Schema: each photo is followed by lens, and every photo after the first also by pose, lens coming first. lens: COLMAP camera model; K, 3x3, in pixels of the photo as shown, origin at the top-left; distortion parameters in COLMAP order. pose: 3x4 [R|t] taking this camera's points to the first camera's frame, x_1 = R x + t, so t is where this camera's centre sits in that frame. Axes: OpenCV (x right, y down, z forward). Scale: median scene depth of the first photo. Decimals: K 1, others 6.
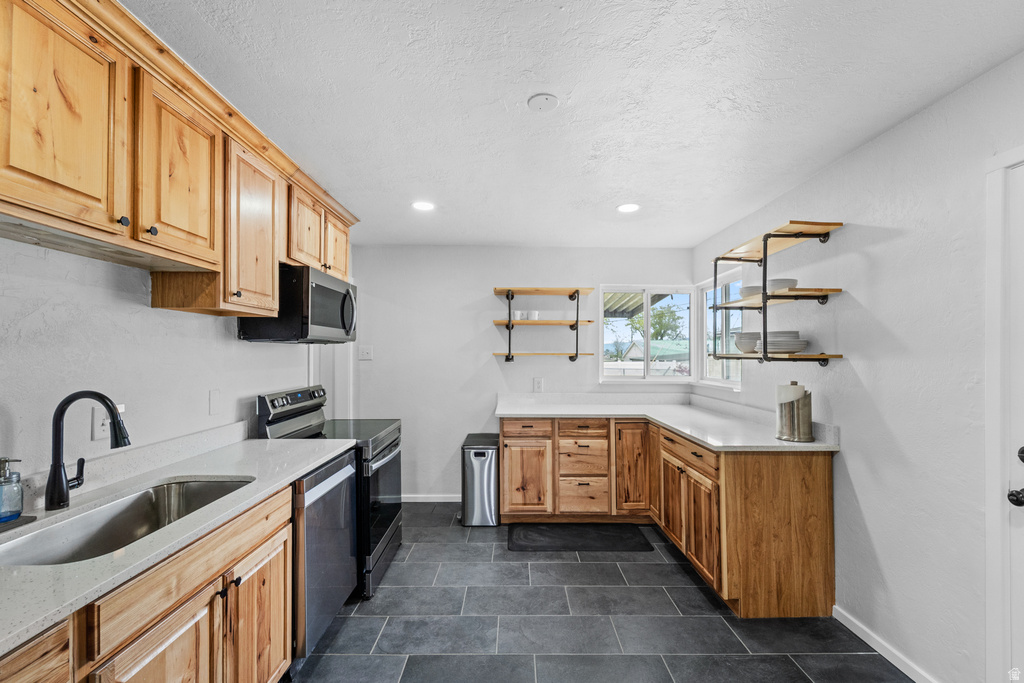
lens RADIAL K [[422.0, 0, 509.0], [0, 422.0, 346.6], [0, 0, 1]] dist [0.001548, 0.000209]
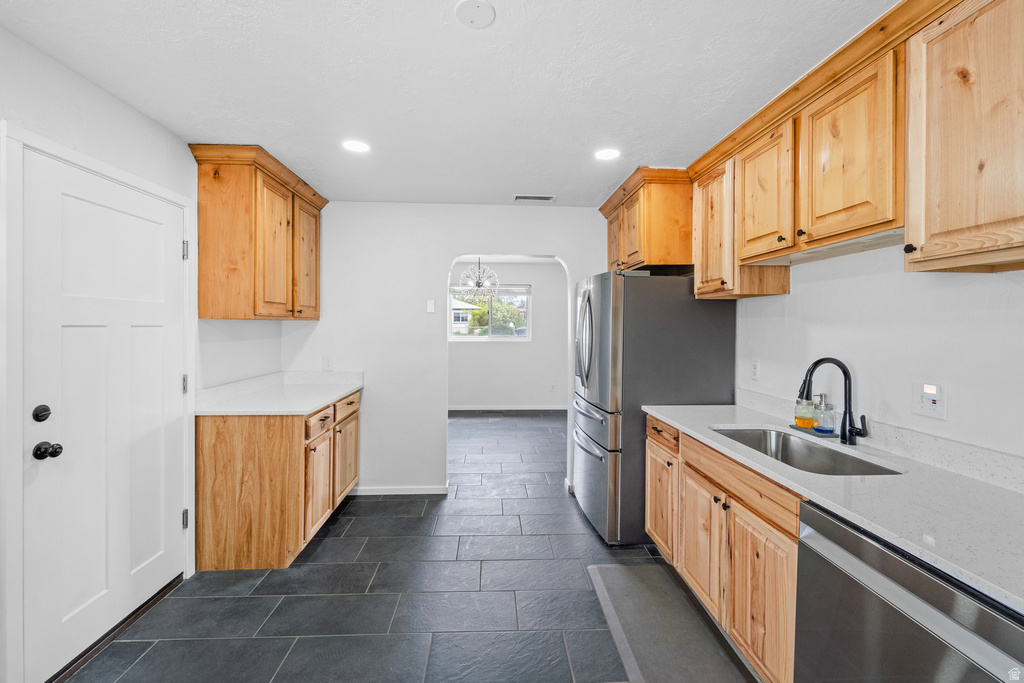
lens RADIAL K [[415.3, 0, 513.9], [0, 415.3, 321.7], [0, 0, 1]] dist [0.000372, 0.000034]
pose [[-0.999468, -0.003713, -0.032406, 0.050556], [-0.003271, 0.999901, -0.013686, 0.010922], [0.032453, -0.013573, -0.999381, 2.186122]]
